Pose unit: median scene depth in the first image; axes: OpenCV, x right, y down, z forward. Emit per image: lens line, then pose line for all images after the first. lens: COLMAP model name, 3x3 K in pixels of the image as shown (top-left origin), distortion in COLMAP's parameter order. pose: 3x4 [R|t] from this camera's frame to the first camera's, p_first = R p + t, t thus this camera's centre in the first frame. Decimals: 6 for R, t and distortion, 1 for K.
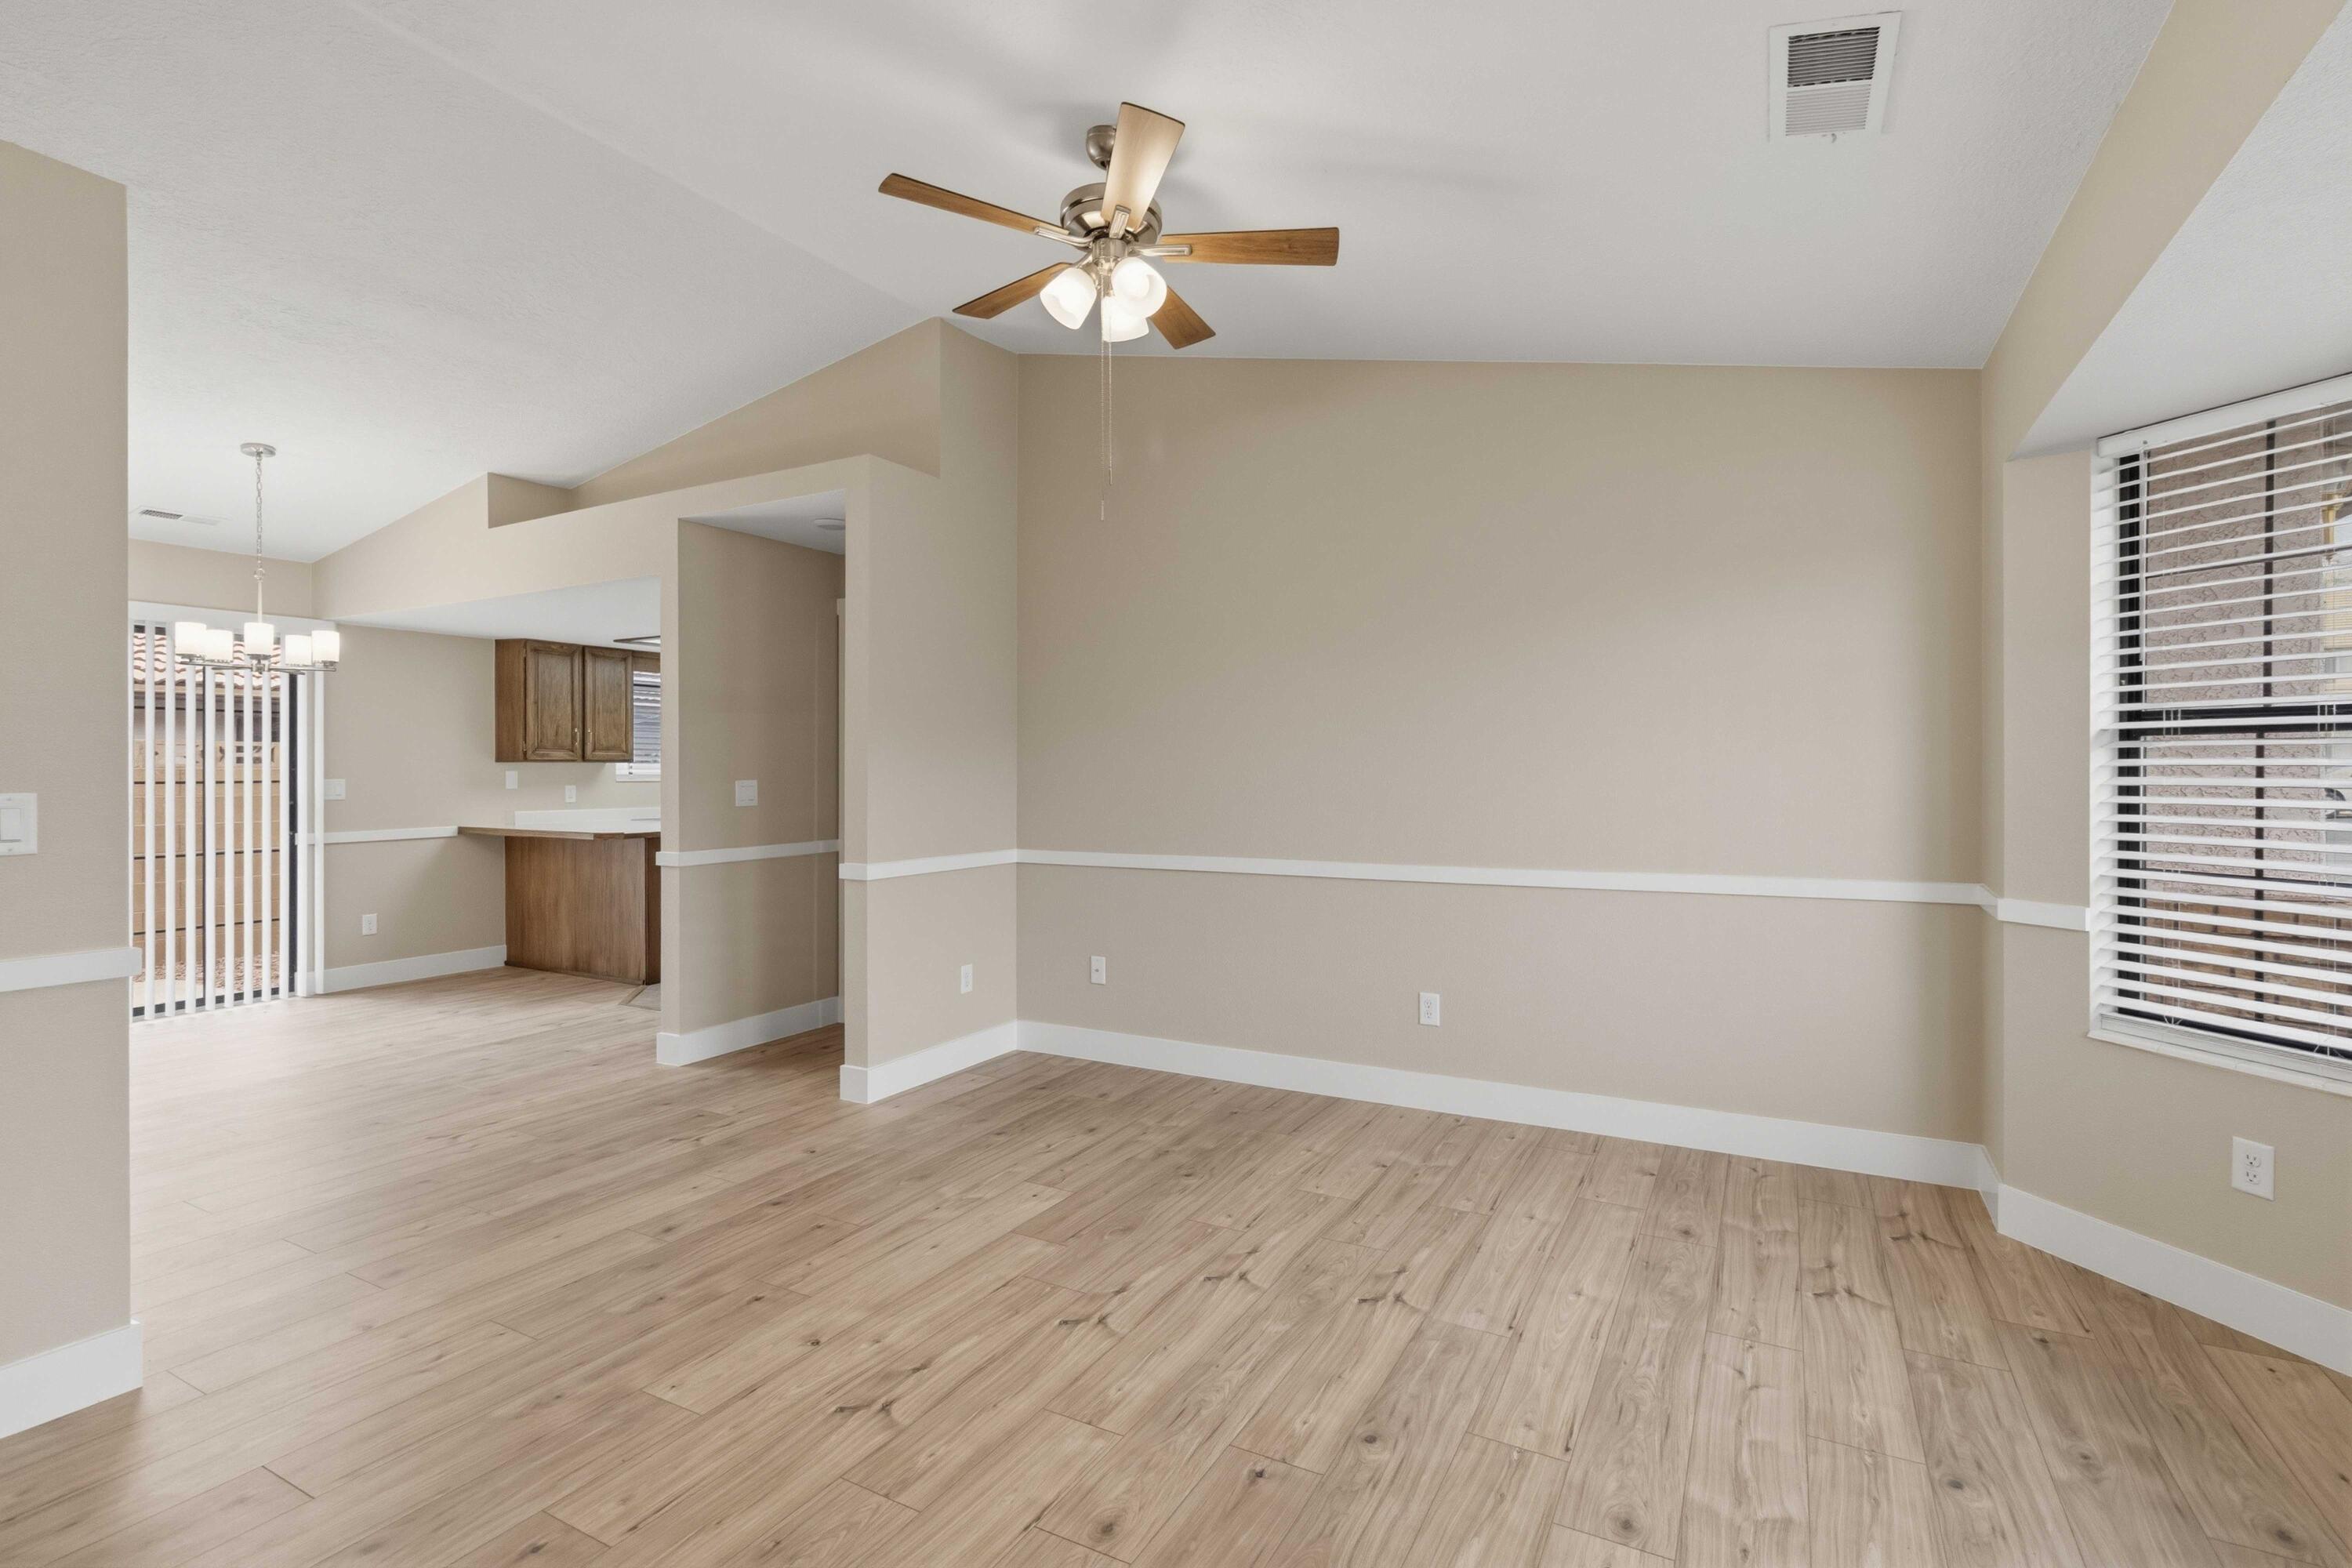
lens RADIAL K [[1092.7, 0, 1186.4], [0, 1092.7, 764.4], [0, 0, 1]] dist [0.000522, 0.000362]
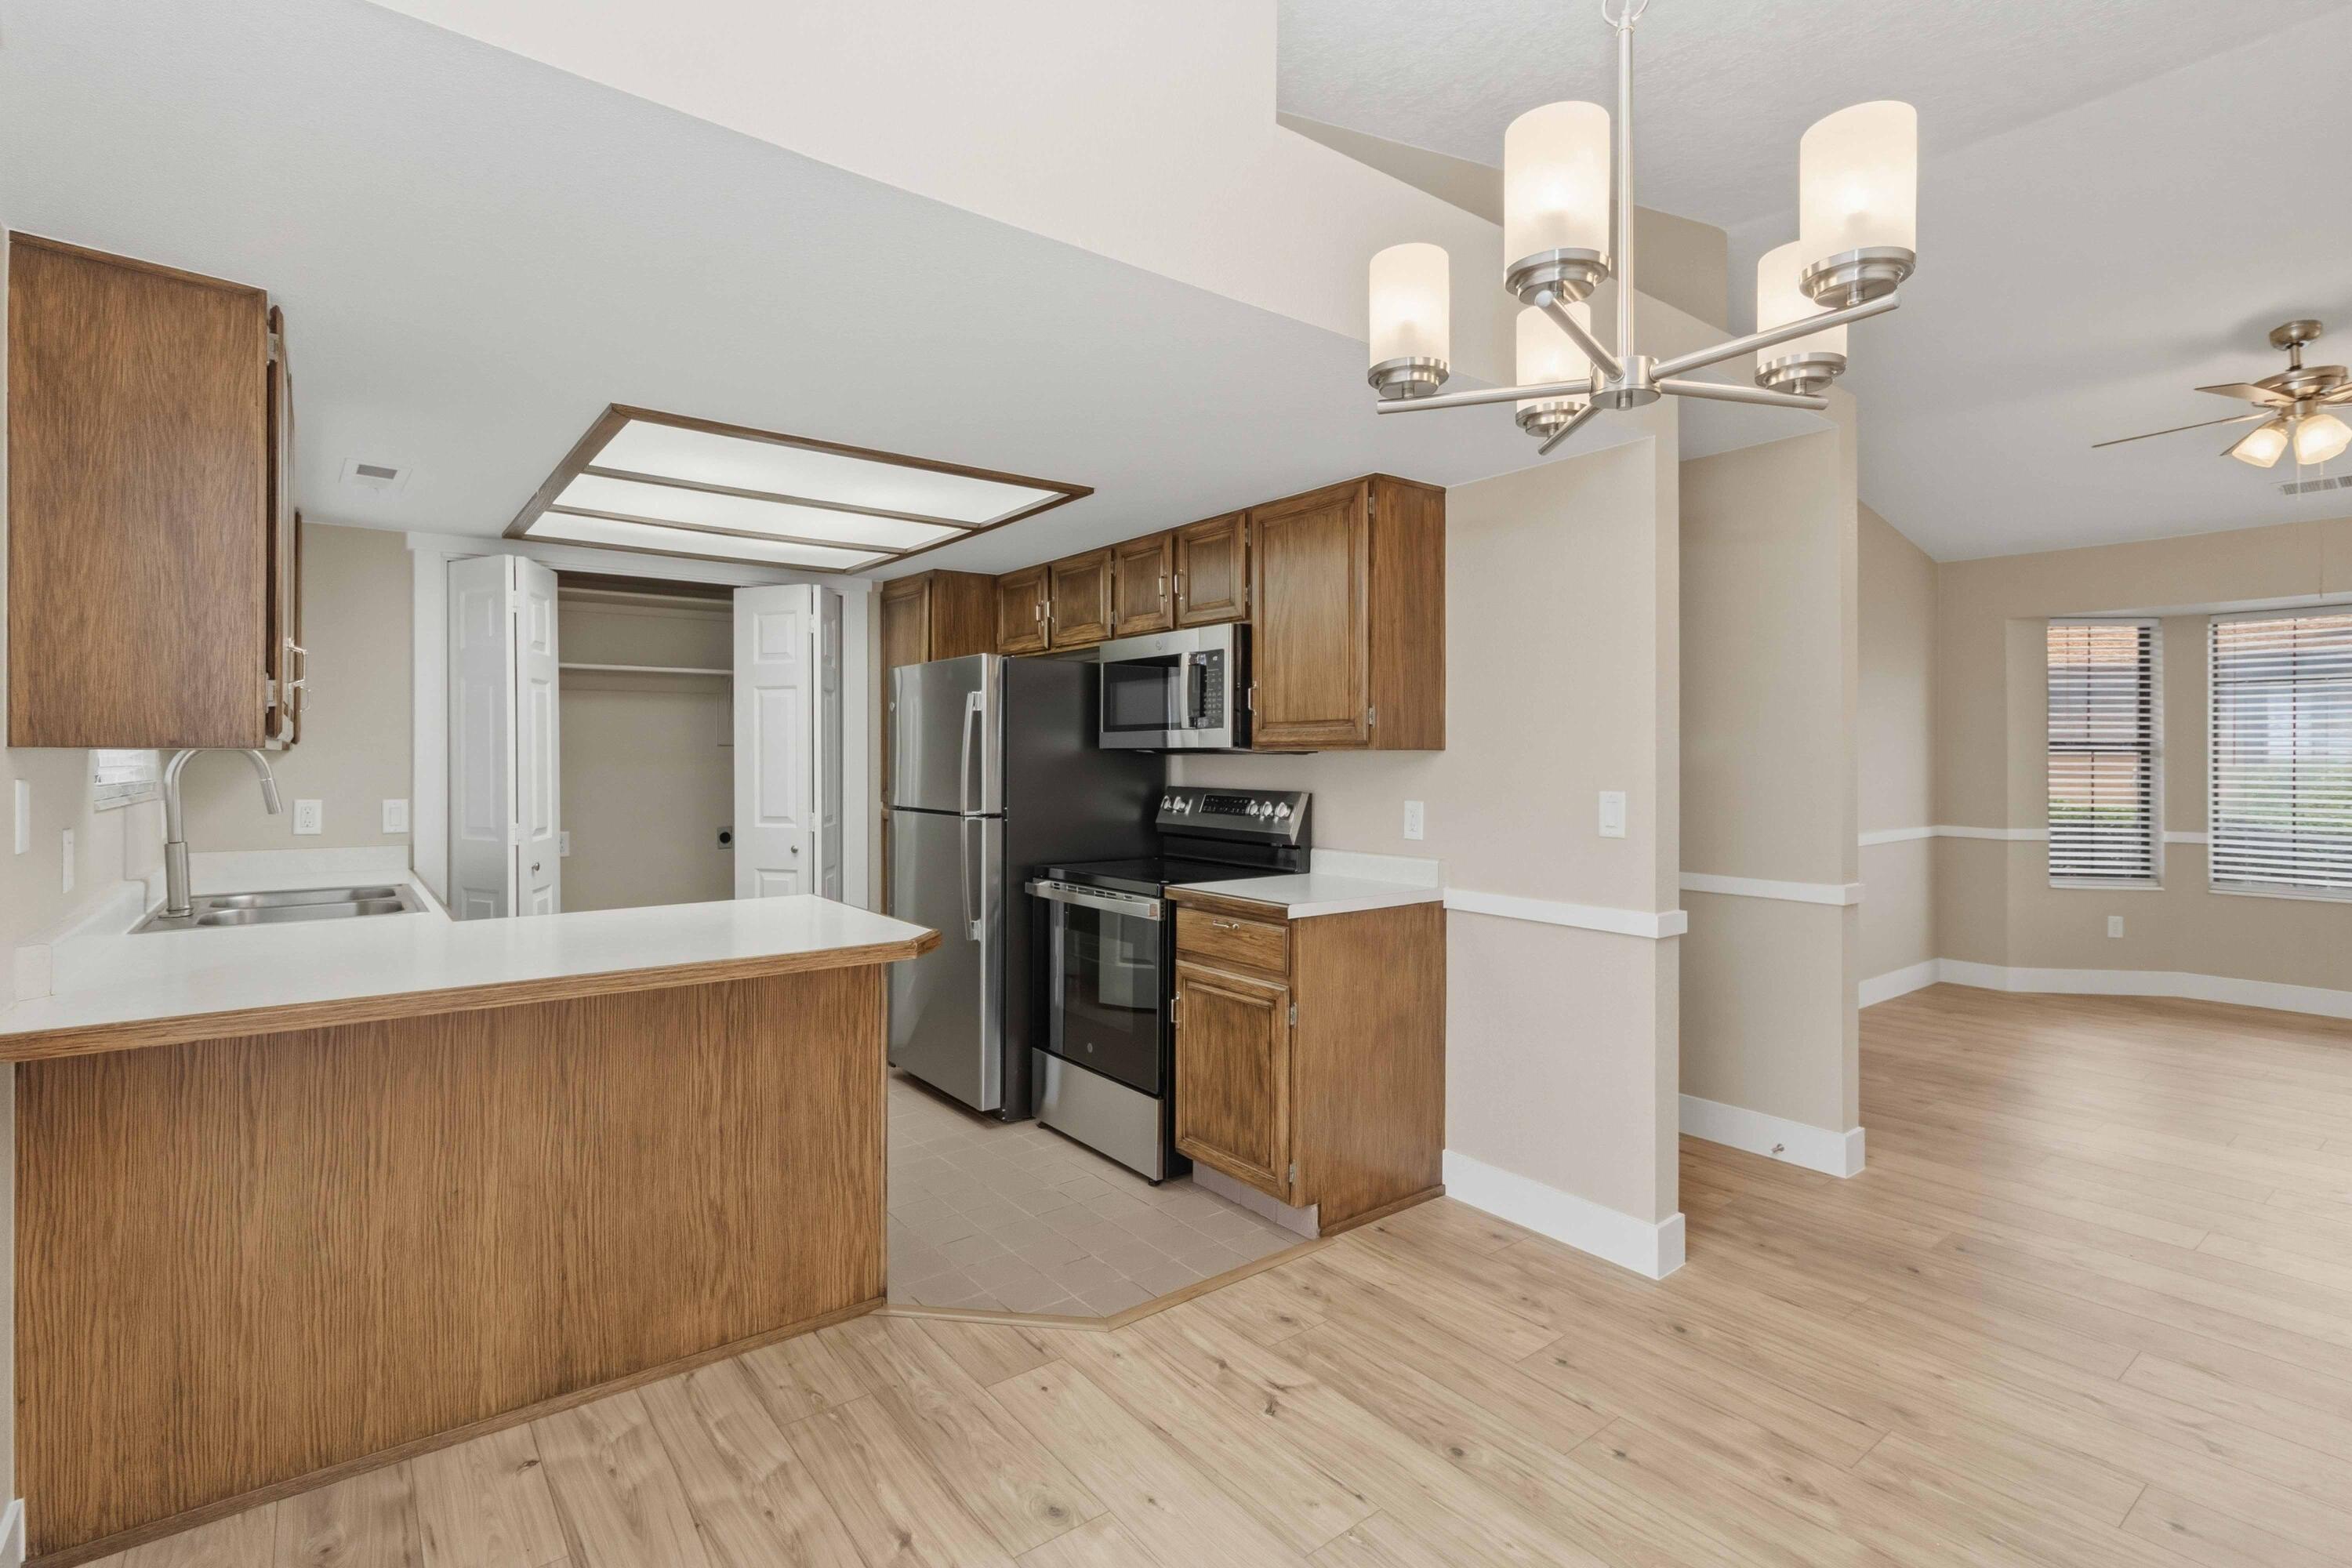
lens RADIAL K [[1092.7, 0, 1186.4], [0, 1092.7, 764.4], [0, 0, 1]] dist [0.000522, 0.000362]
pose [[0.401945, -0.002053, 0.915662, -0.742520], [-0.005452, 0.999974, 0.004635, -0.000785], [-0.915648, -0.006855, 0.401923, 0.665563]]
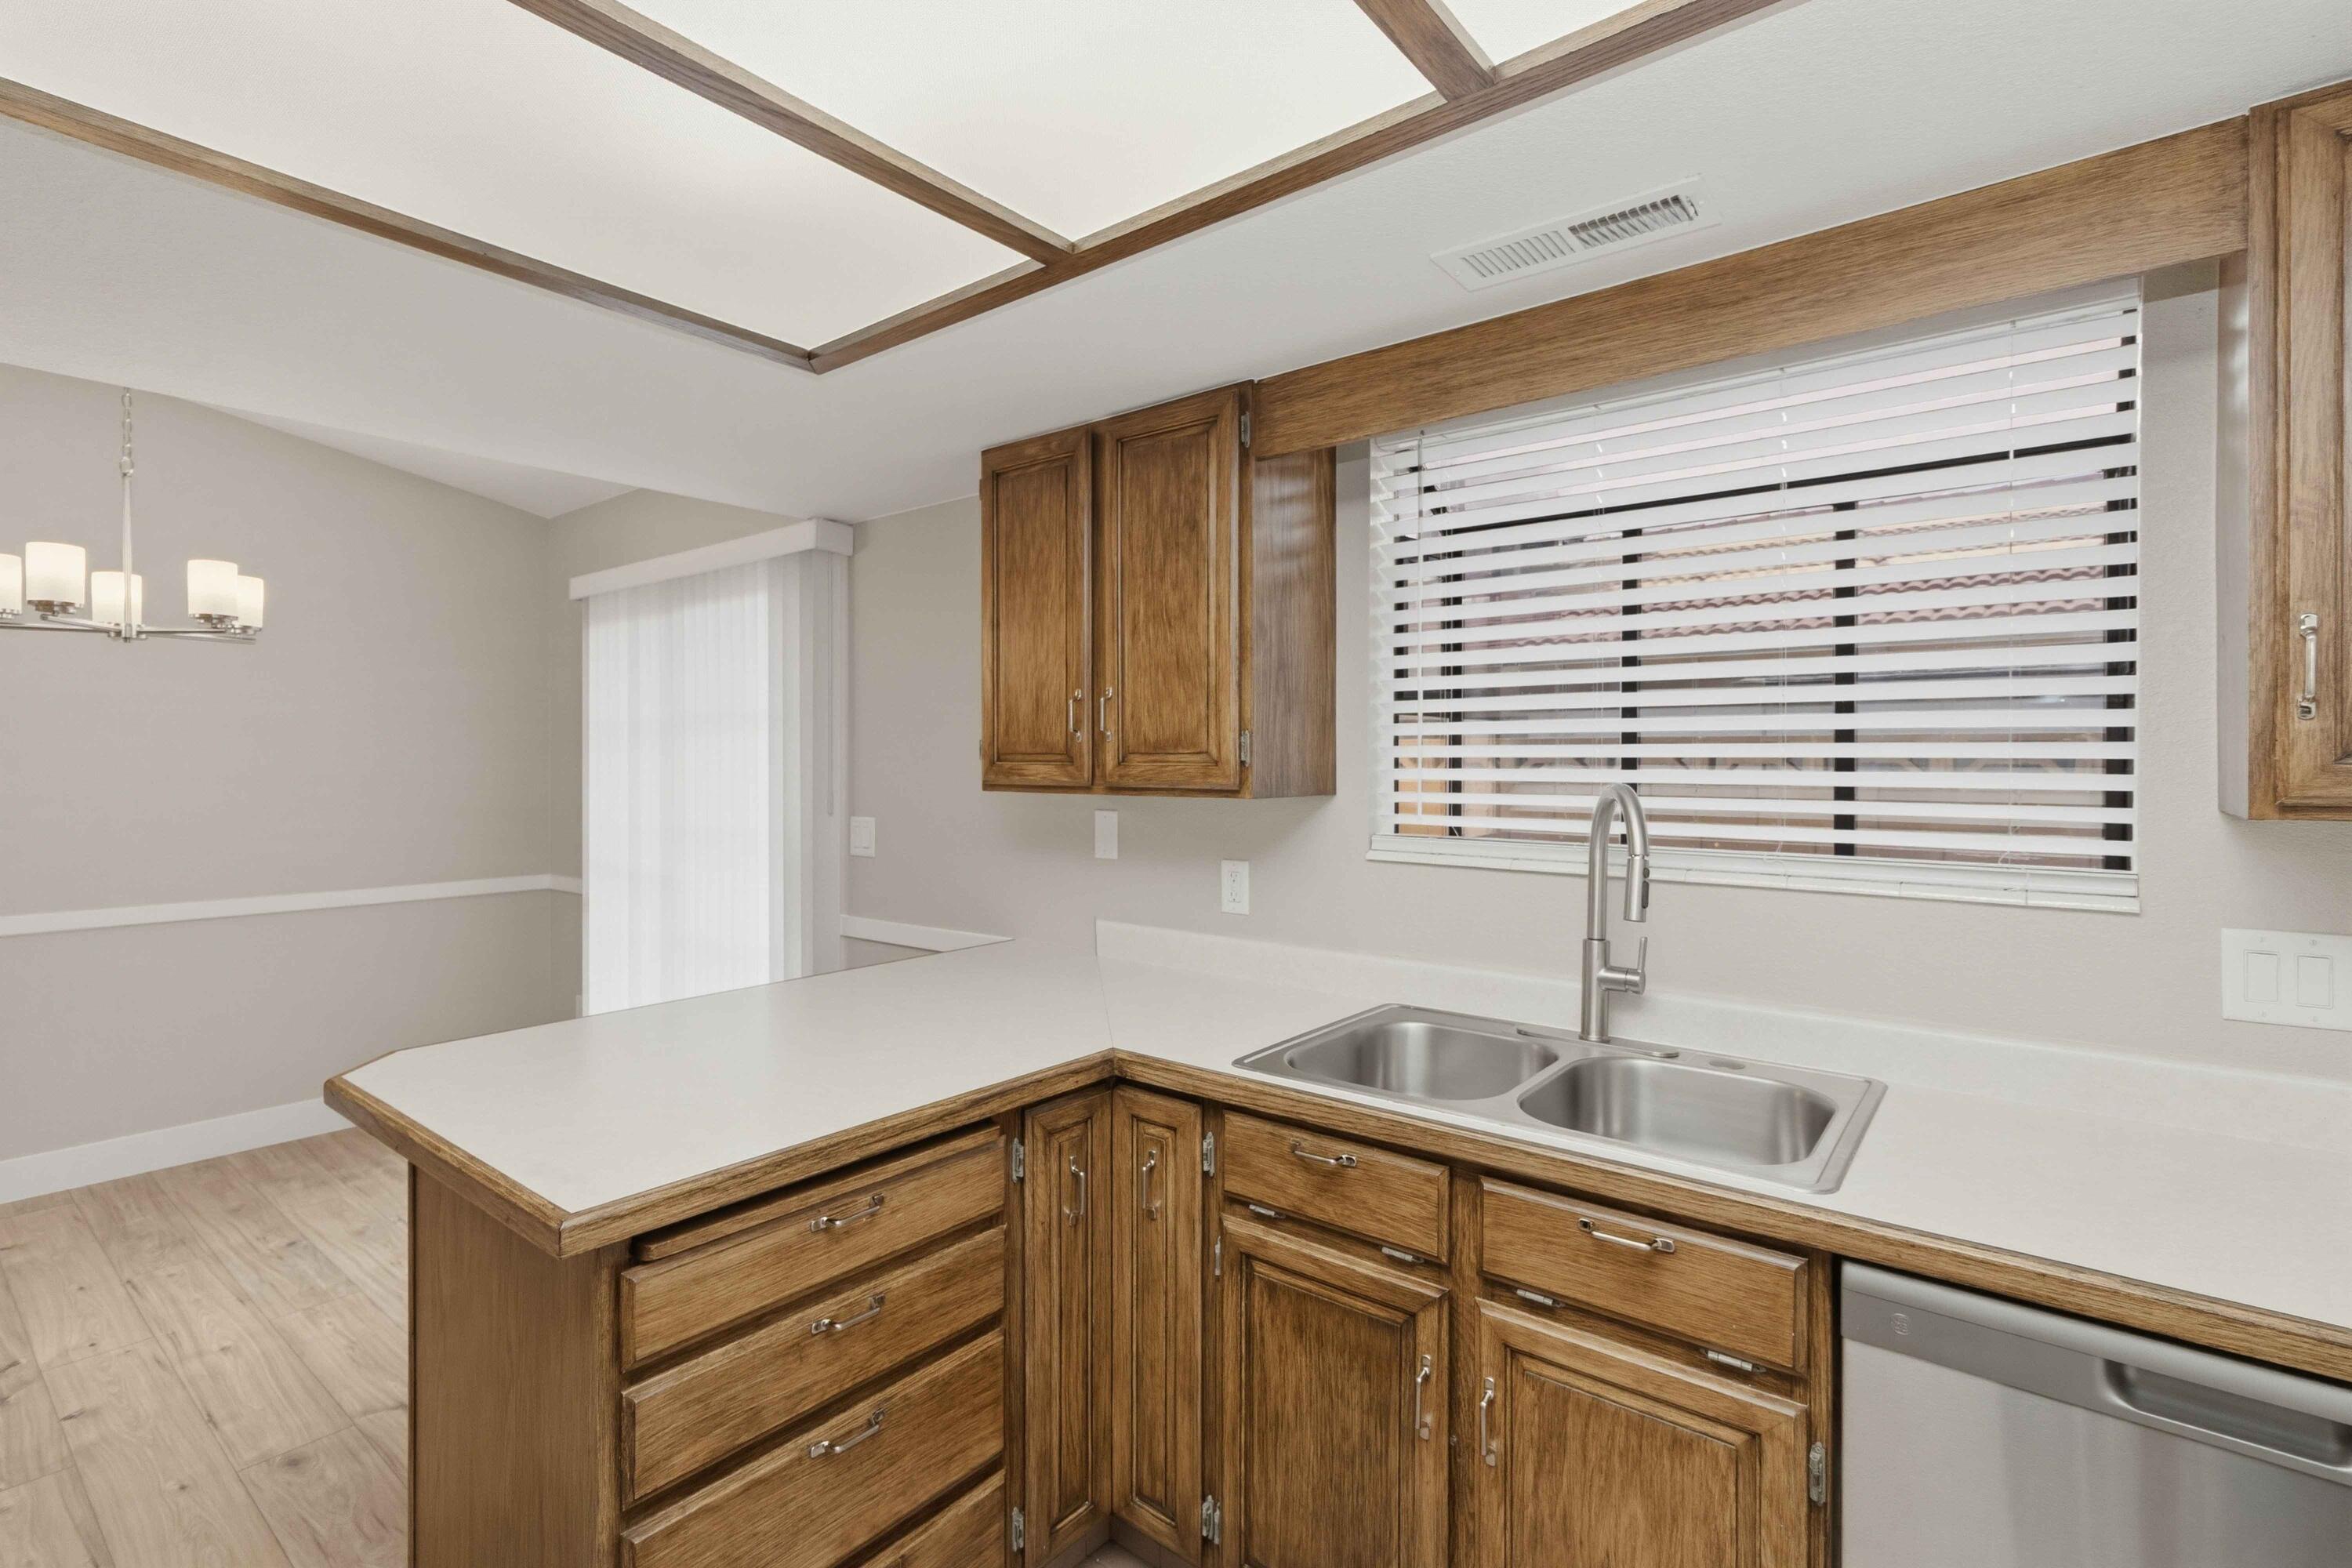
lens RADIAL K [[1092.7, 0, 1186.4], [0, 1092.7, 764.4], [0, 0, 1]] dist [0.000522, 0.000362]
pose [[-0.177921, 0.007987, -0.984012, -0.254342], [0.006050, 0.999957, 0.007022, -0.013141], [0.984026, -0.004704, -0.177962, 1.102320]]
